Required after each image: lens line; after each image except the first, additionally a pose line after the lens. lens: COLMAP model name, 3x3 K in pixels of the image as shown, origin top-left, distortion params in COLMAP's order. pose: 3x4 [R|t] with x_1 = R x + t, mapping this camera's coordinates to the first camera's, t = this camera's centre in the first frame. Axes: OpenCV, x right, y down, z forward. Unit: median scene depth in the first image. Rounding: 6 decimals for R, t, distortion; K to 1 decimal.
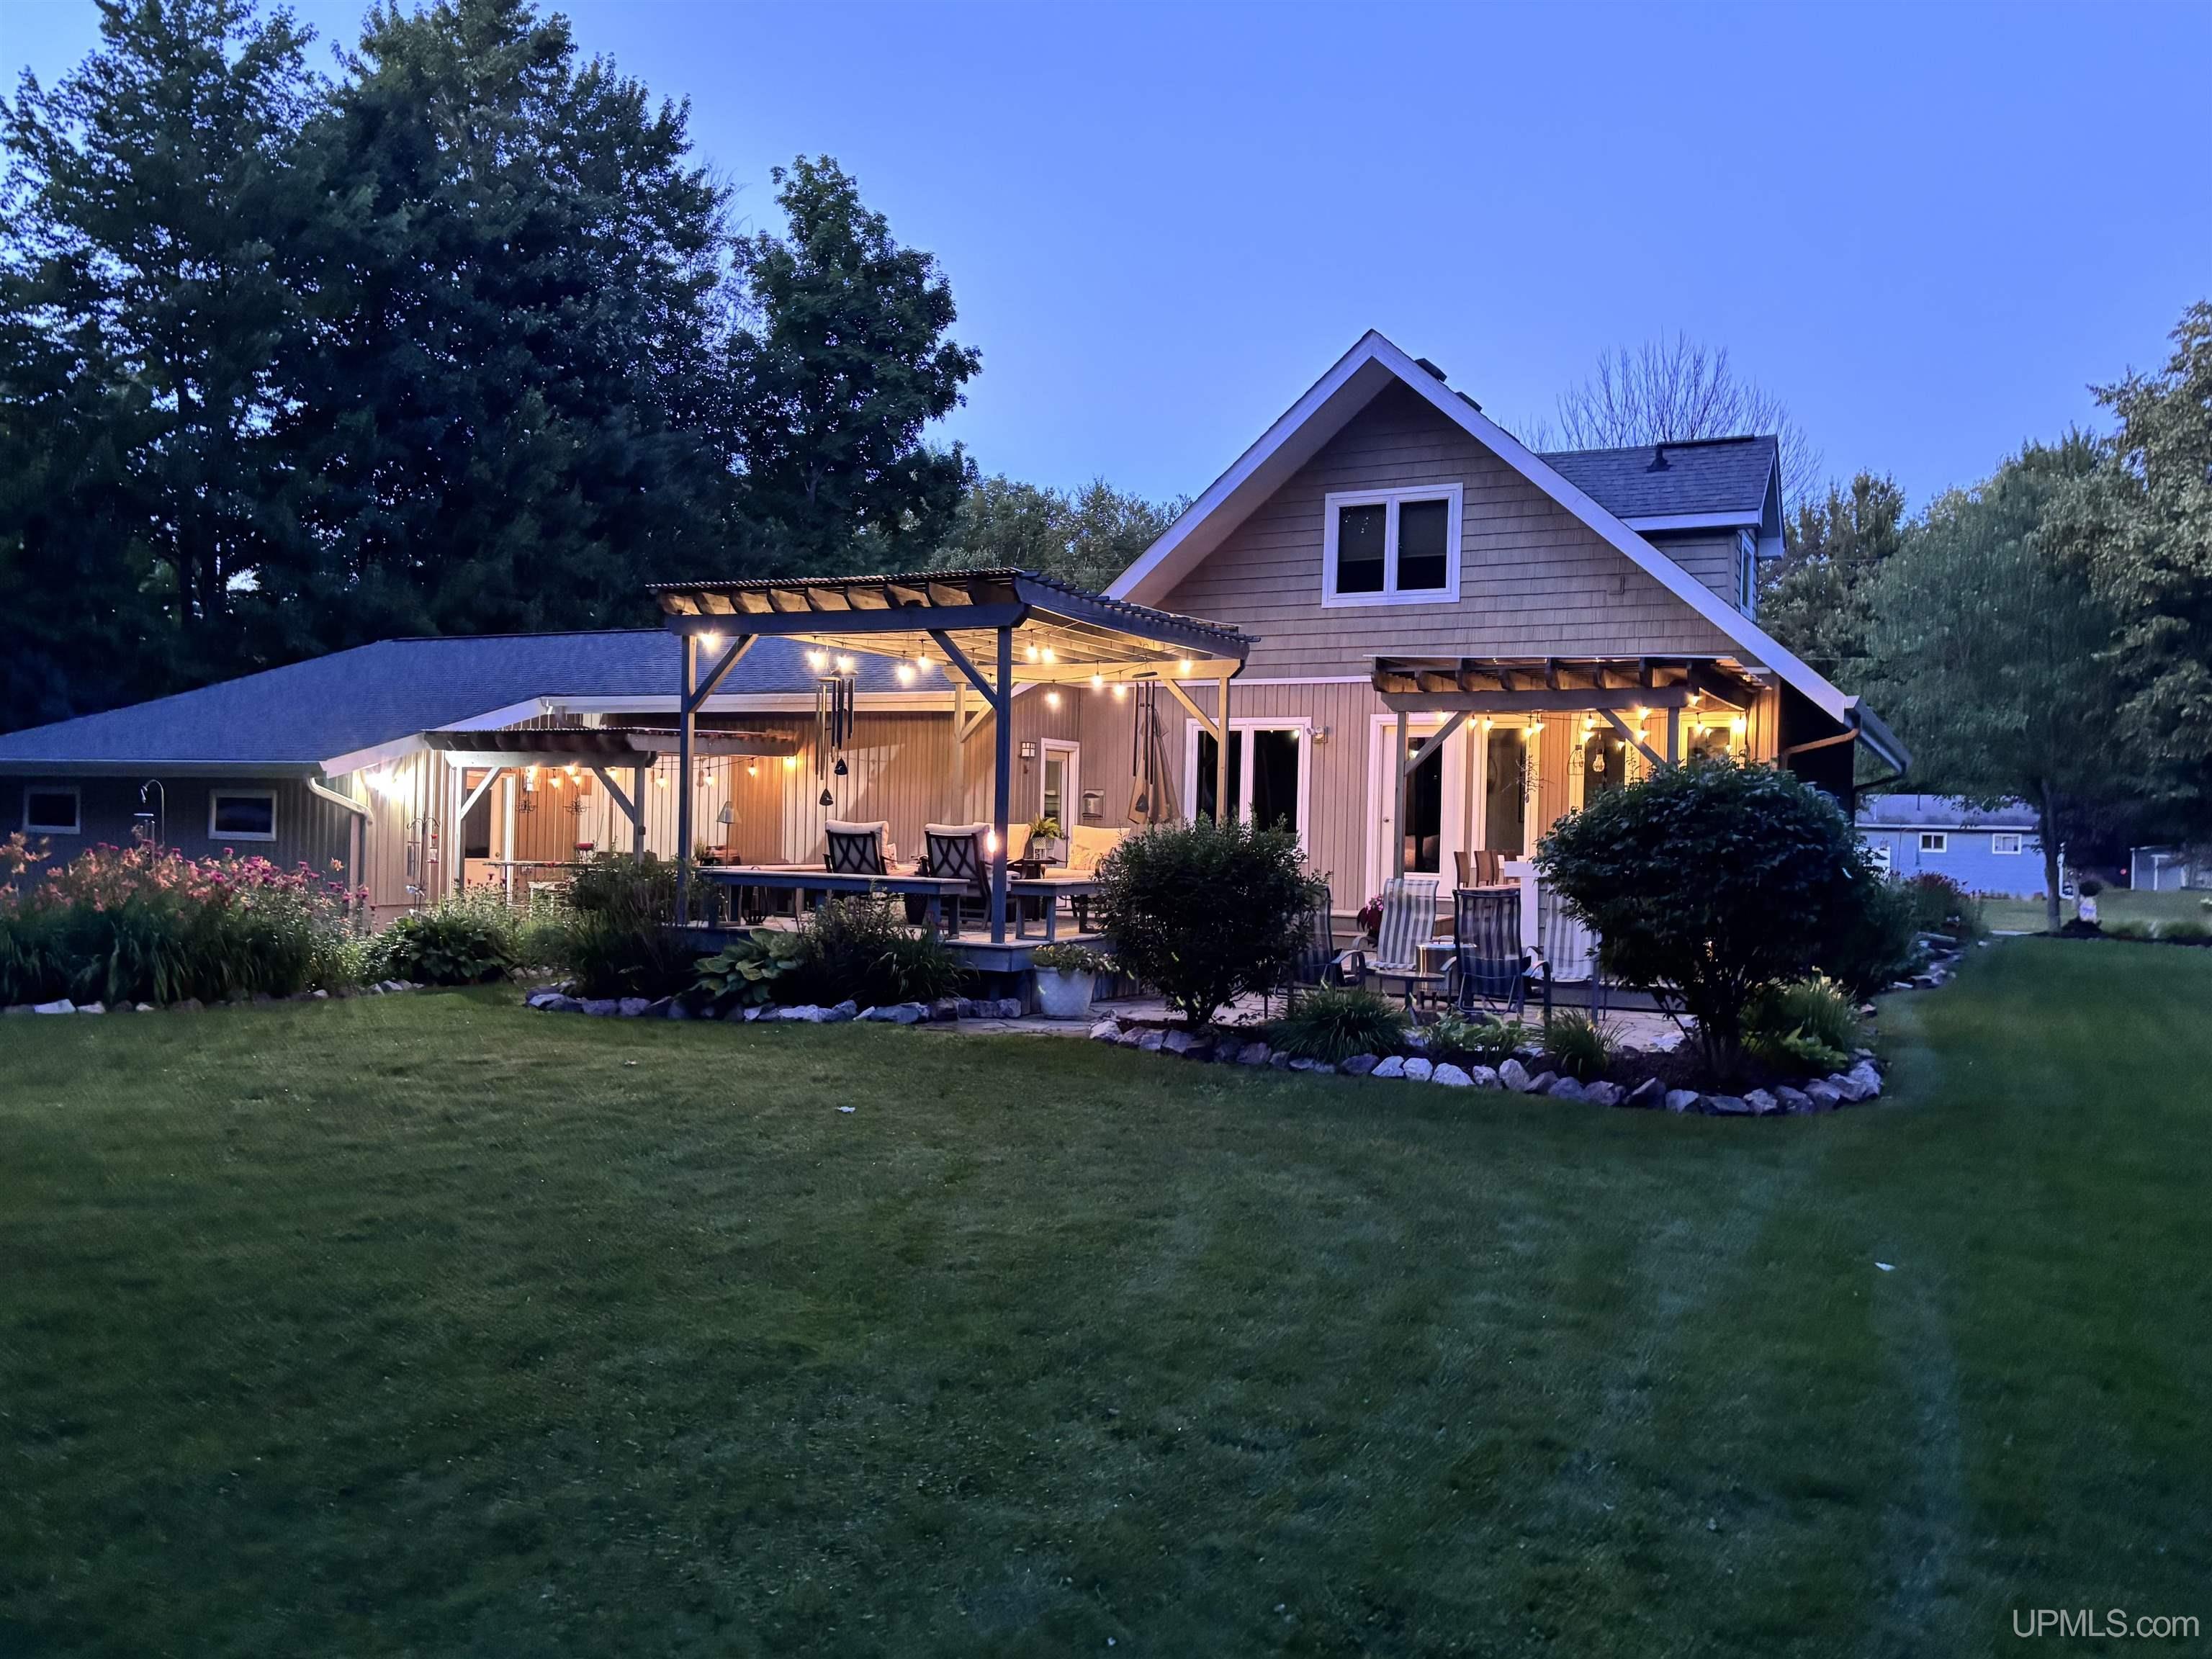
lens RADIAL K [[1699.6, 0, 1093.4], [0, 1699.6, 834.3], [0, 0, 1]] dist [0.088923, -0.093220]
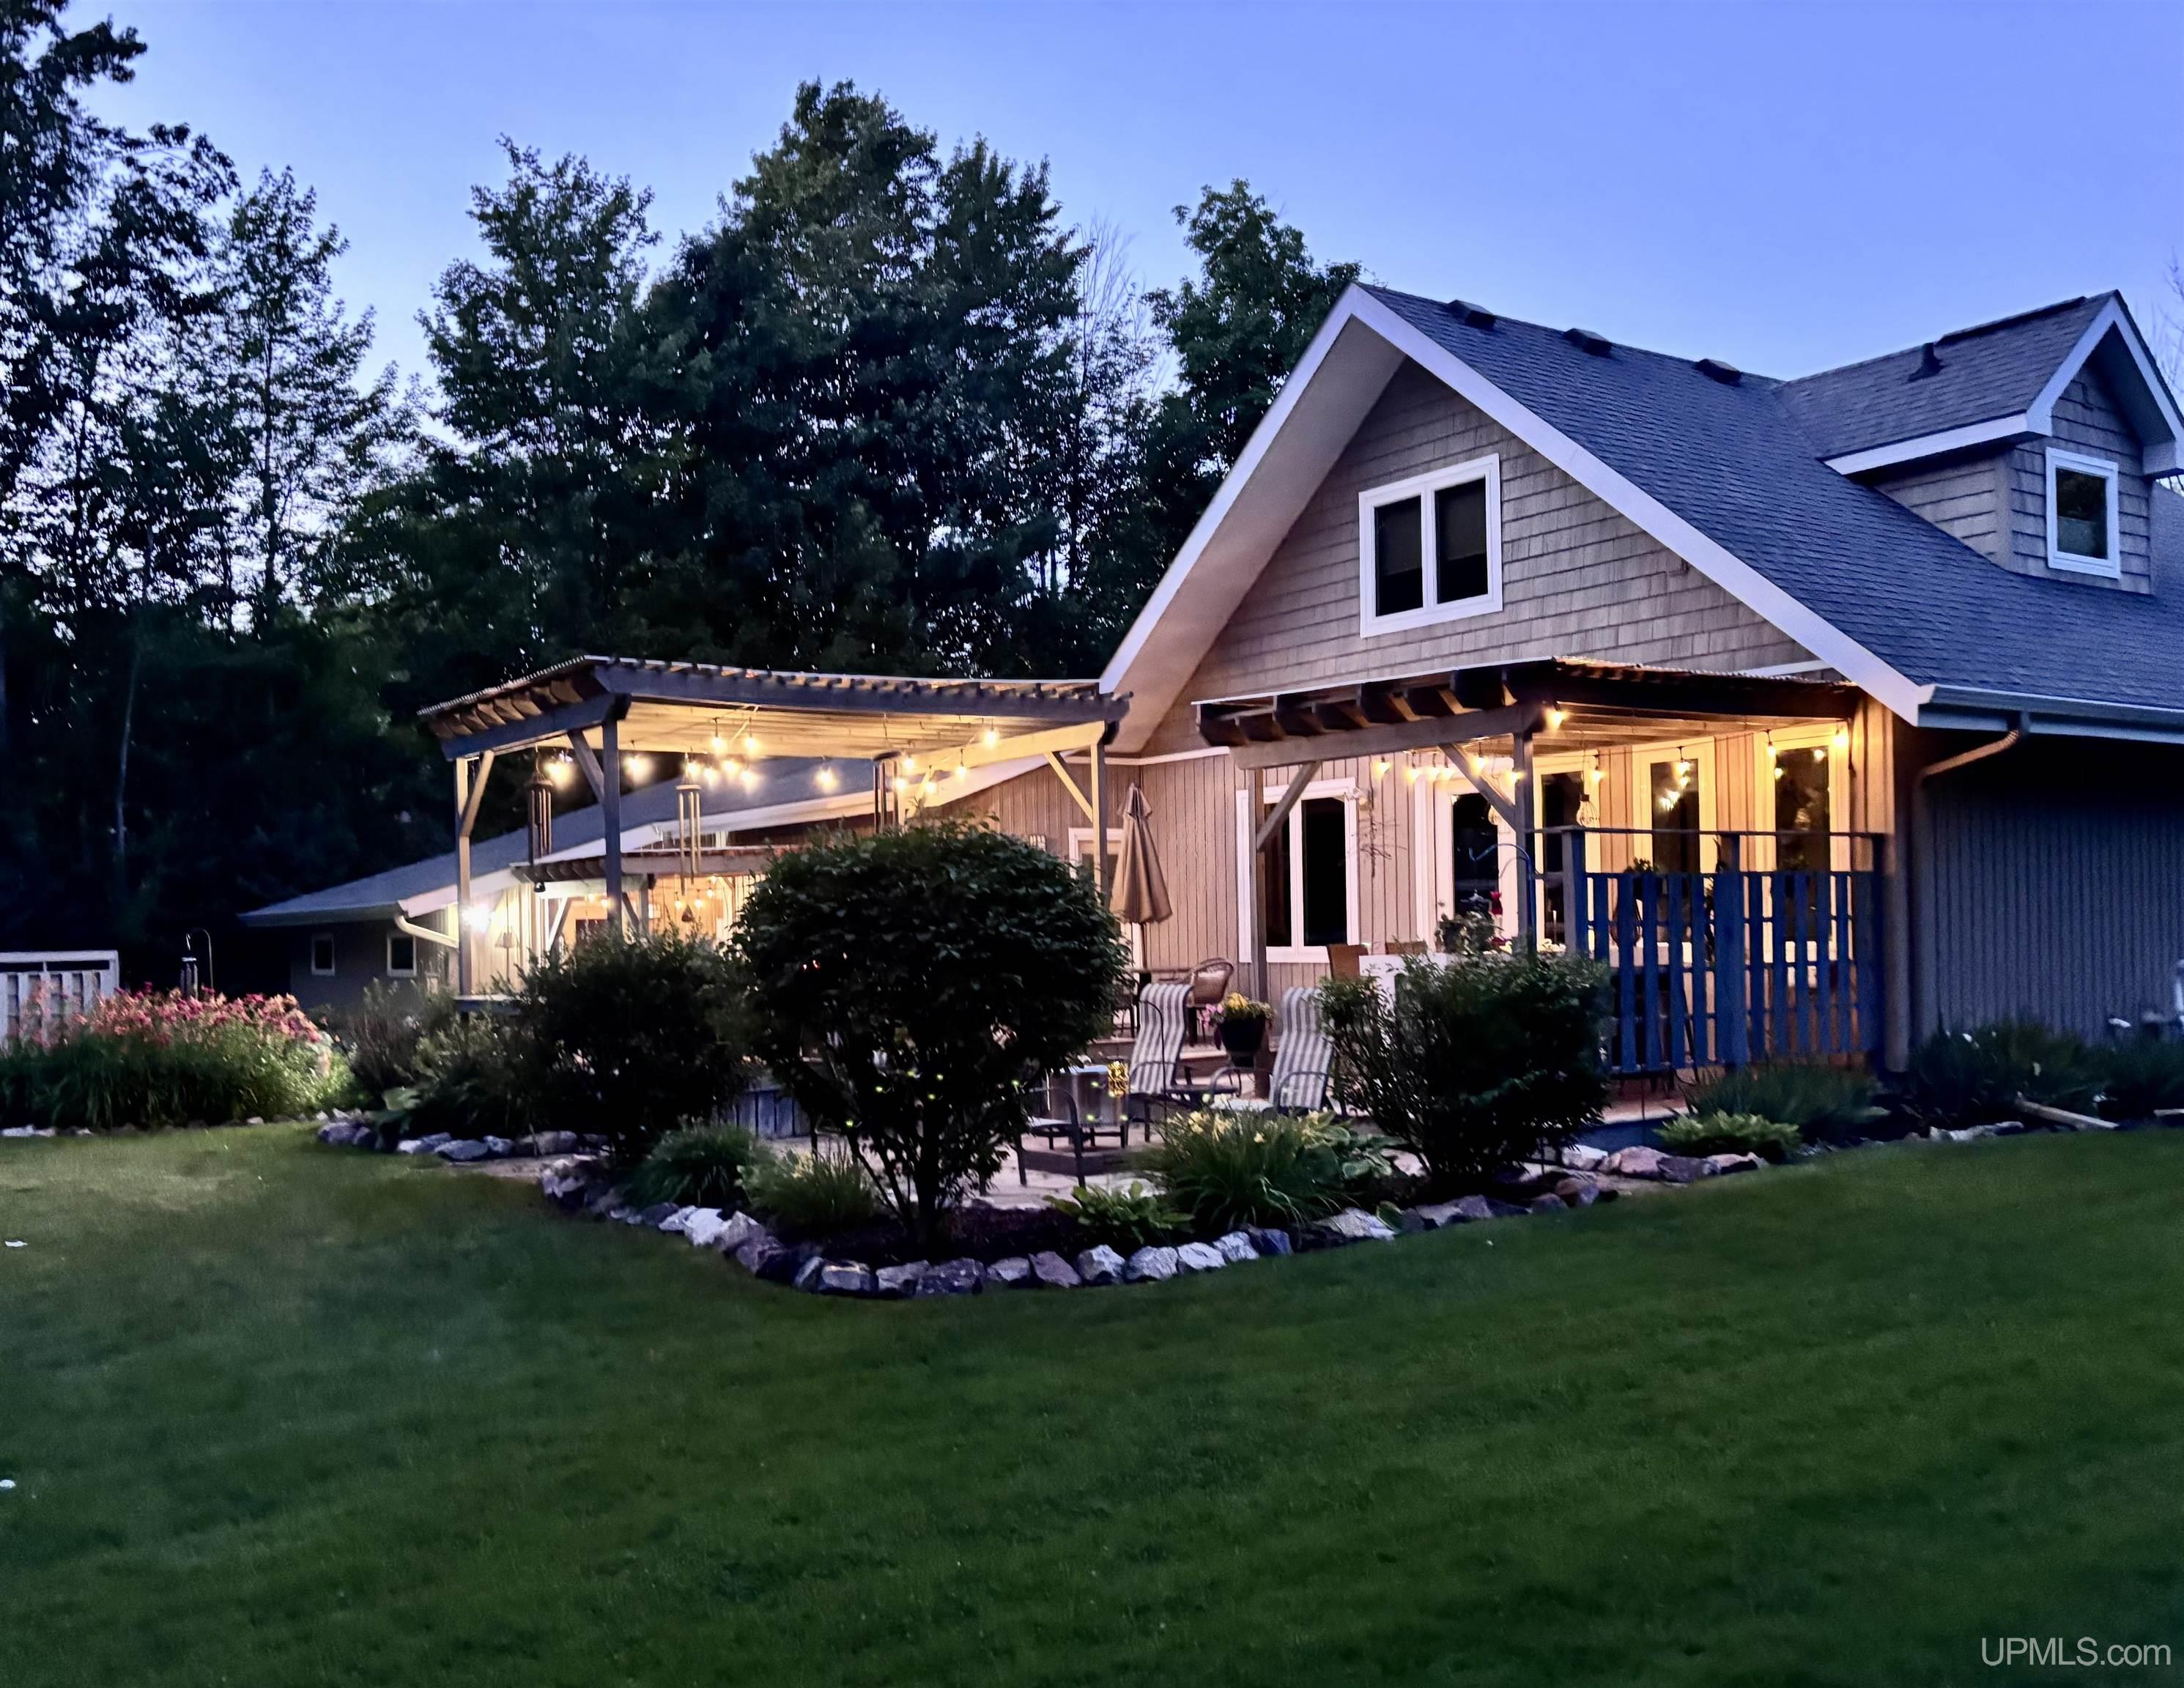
lens RADIAL K [[1893.7, 0, 918.9], [0, 1893.7, 949.9], [0, 0, 1]] dist [0.046466, -0.004702]
pose [[0.869169, -0.039869, -0.492906, 0.388141], [0.040612, 0.999133, -0.009203, 0.010820], [0.492845, -0.012019, 0.870034, 0.134969]]
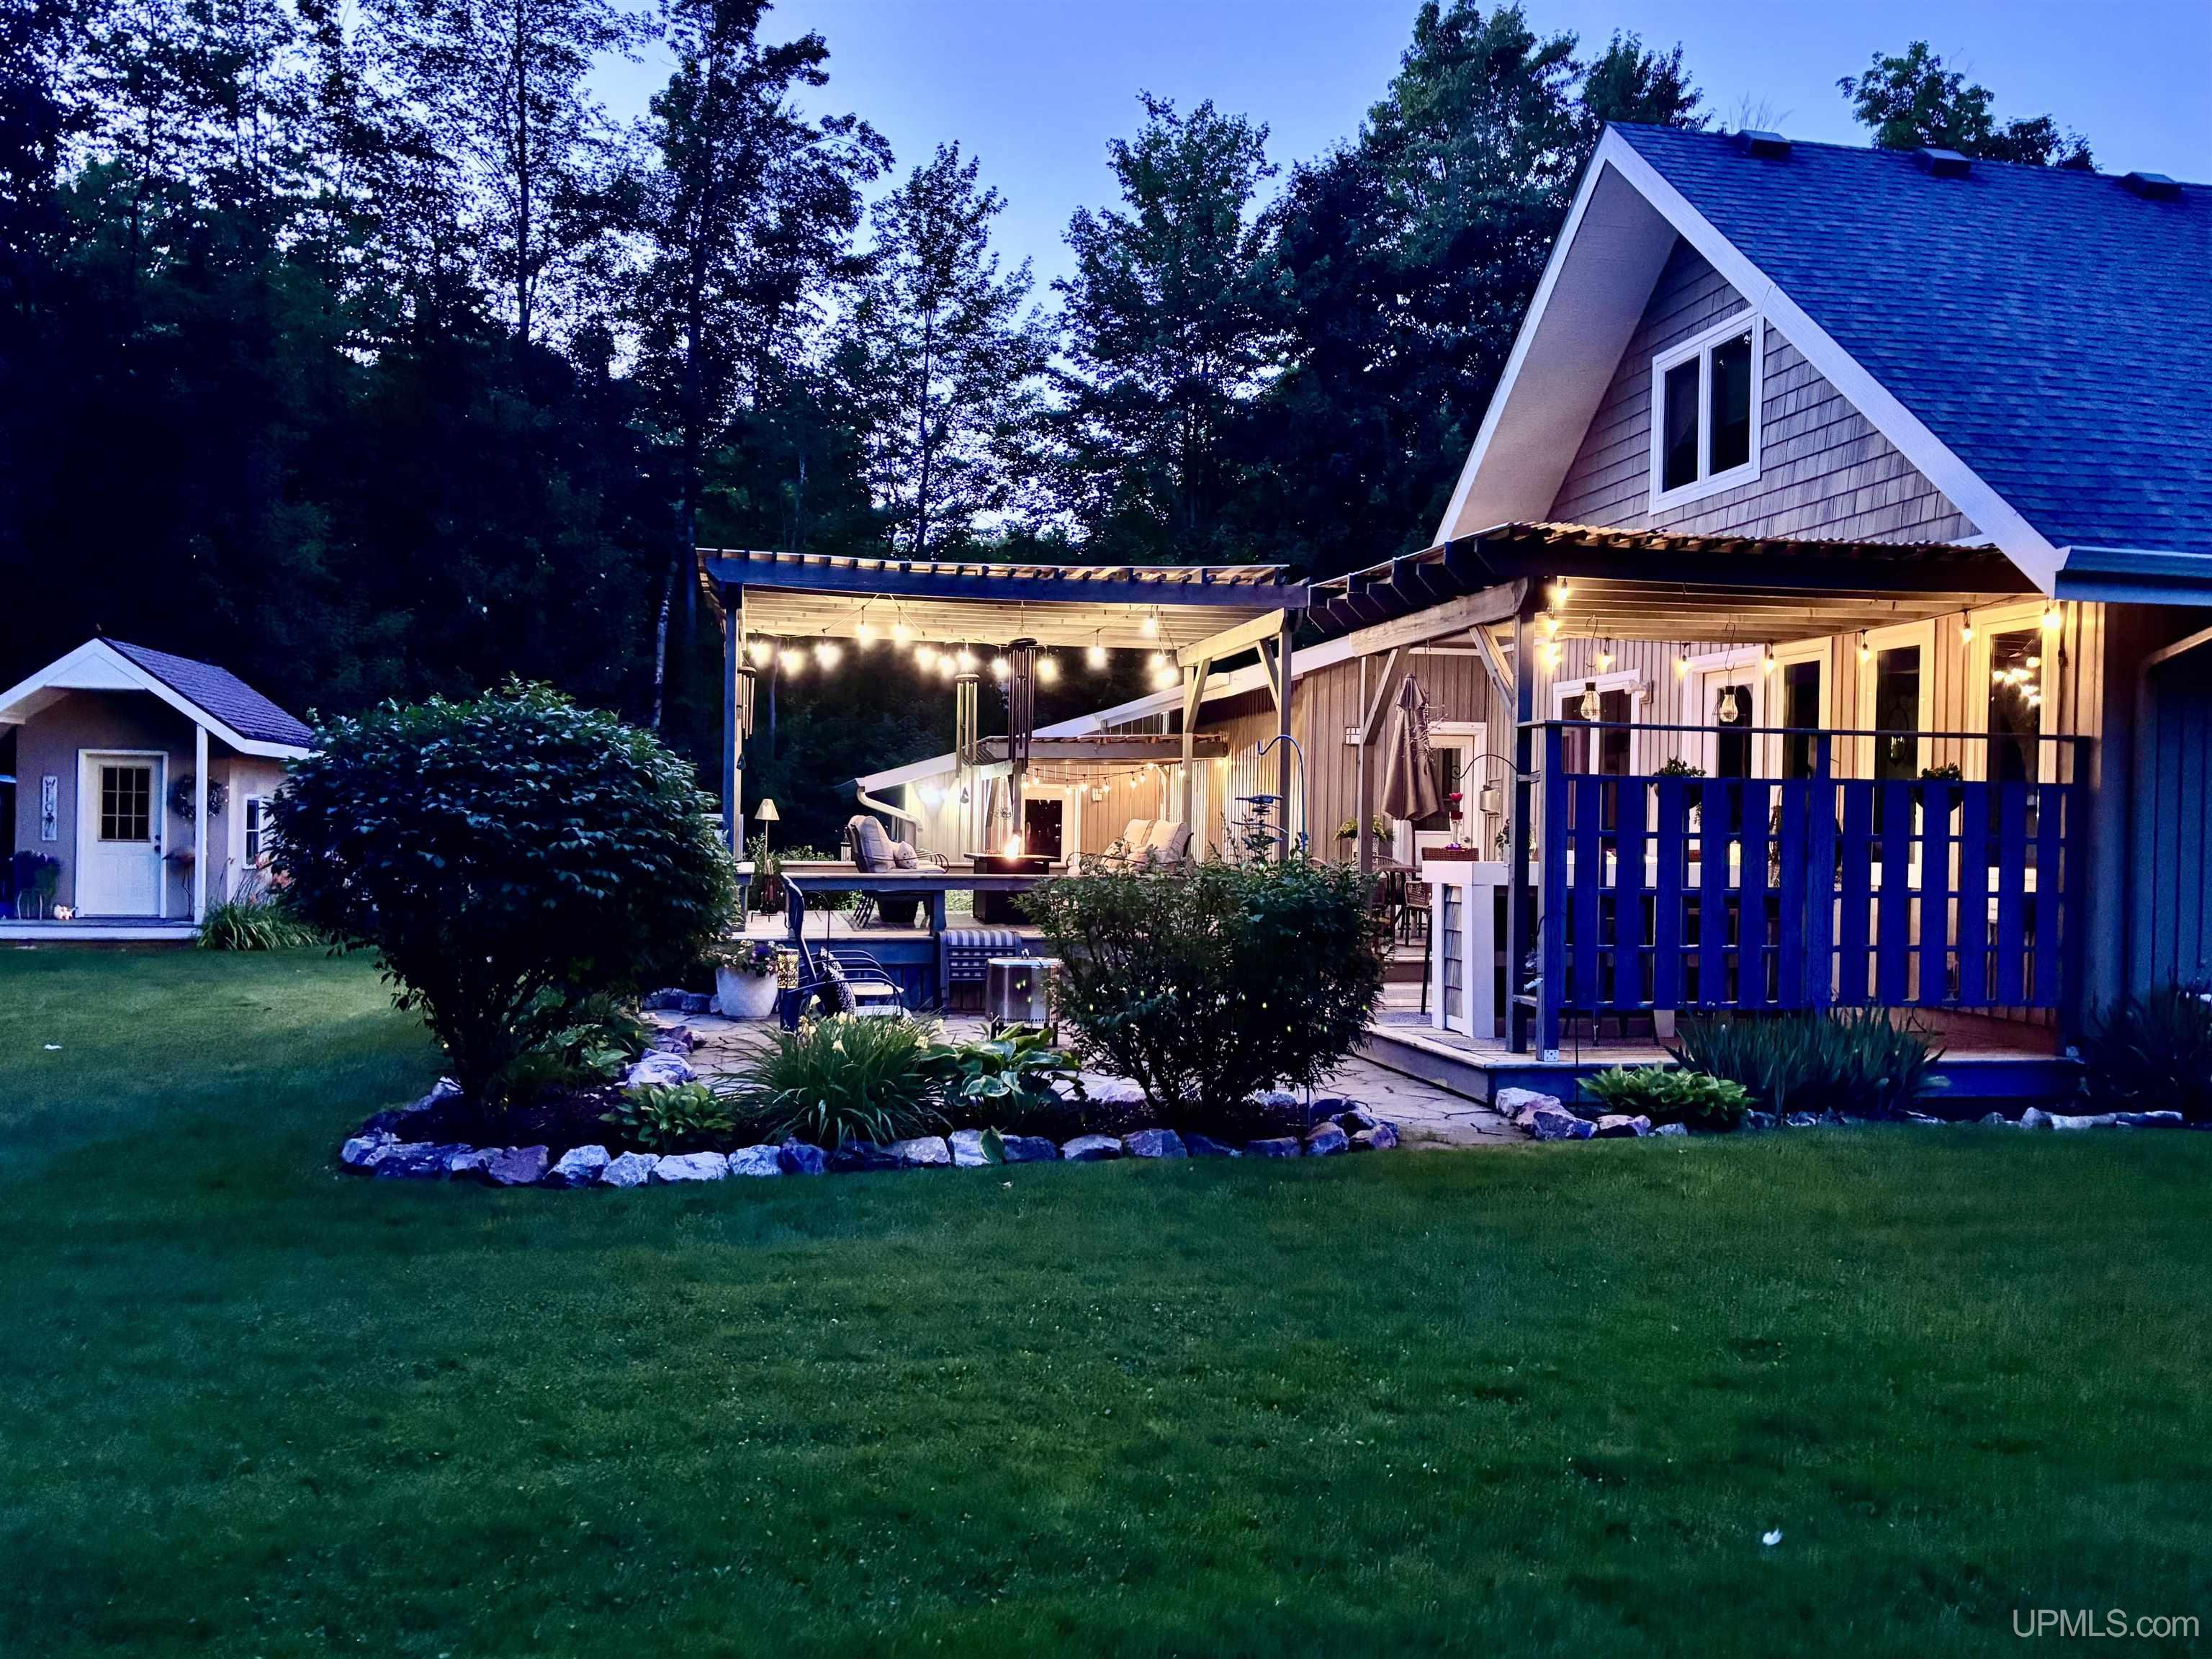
lens RADIAL K [[1699.6, 0, 1093.4], [0, 1699.6, 834.3], [0, 0, 1]] dist [0.088923, -0.093220]
pose [[0.632213, -0.007038, -0.774763, 0.554543], [-0.005599, 0.999891, -0.013652, 0.013036], [0.774775, 0.012969, 0.632104, 0.364490]]
